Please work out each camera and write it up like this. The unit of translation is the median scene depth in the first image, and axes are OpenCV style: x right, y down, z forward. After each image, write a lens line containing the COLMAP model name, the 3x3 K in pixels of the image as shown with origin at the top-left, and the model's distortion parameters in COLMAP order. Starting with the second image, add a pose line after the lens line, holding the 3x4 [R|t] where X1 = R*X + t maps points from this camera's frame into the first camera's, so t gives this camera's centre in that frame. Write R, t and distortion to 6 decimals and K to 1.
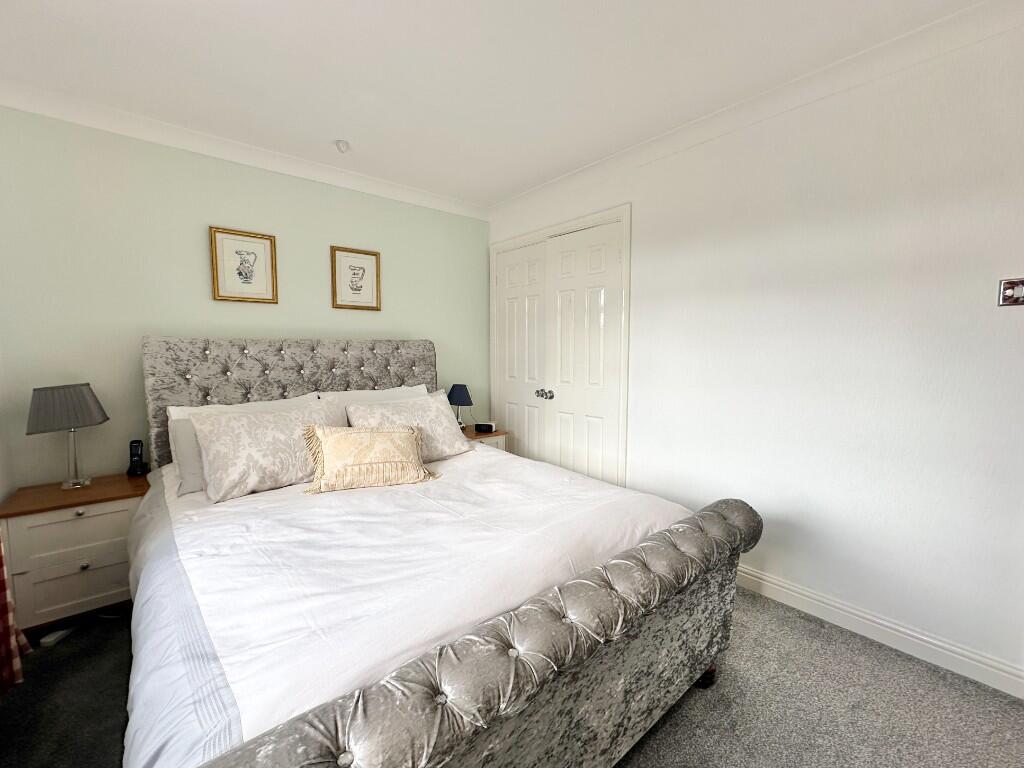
lens RADIAL K [[411.2, 0, 513.8], [0, 411.2, 383.3], [0, 0, 1]] dist [-0.001882, -0.000675]
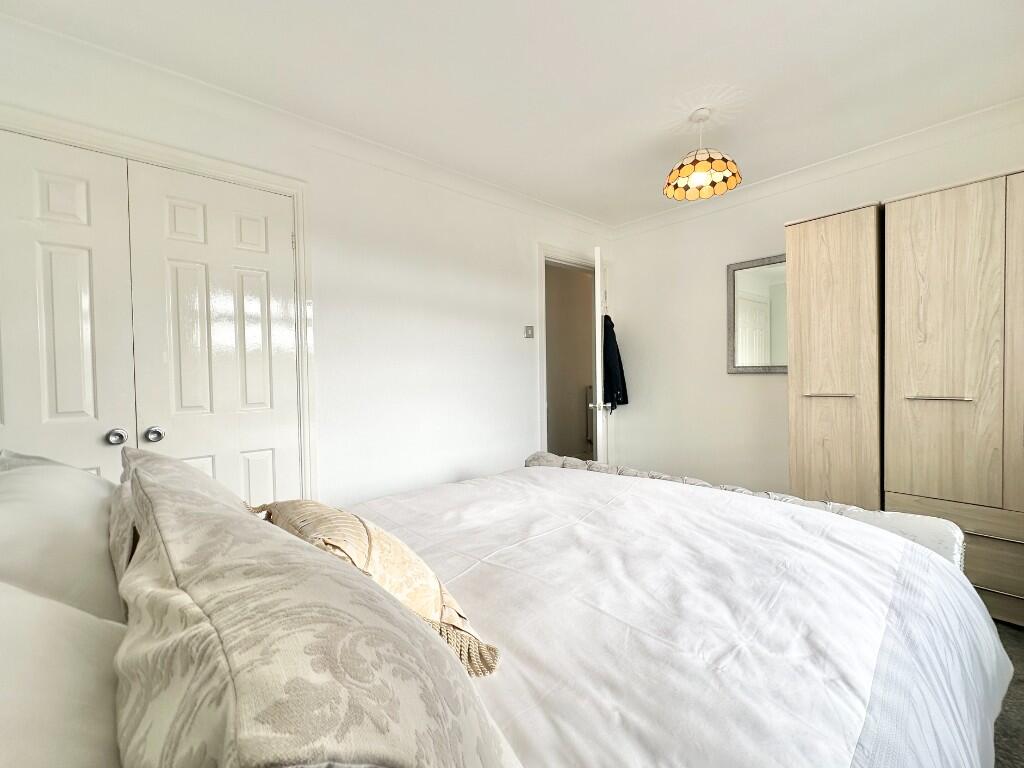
lens RADIAL K [[411.2, 0, 514.7], [0, 411.2, 379.8], [0, 0, 1]] dist [-0.001882, -0.000675]
pose [[0.027778, -0.017414, 0.999462, -1.055769], [0.103033, 0.994573, 0.014465, -0.013981], [-0.994290, 0.102576, 0.029422, 1.104361]]
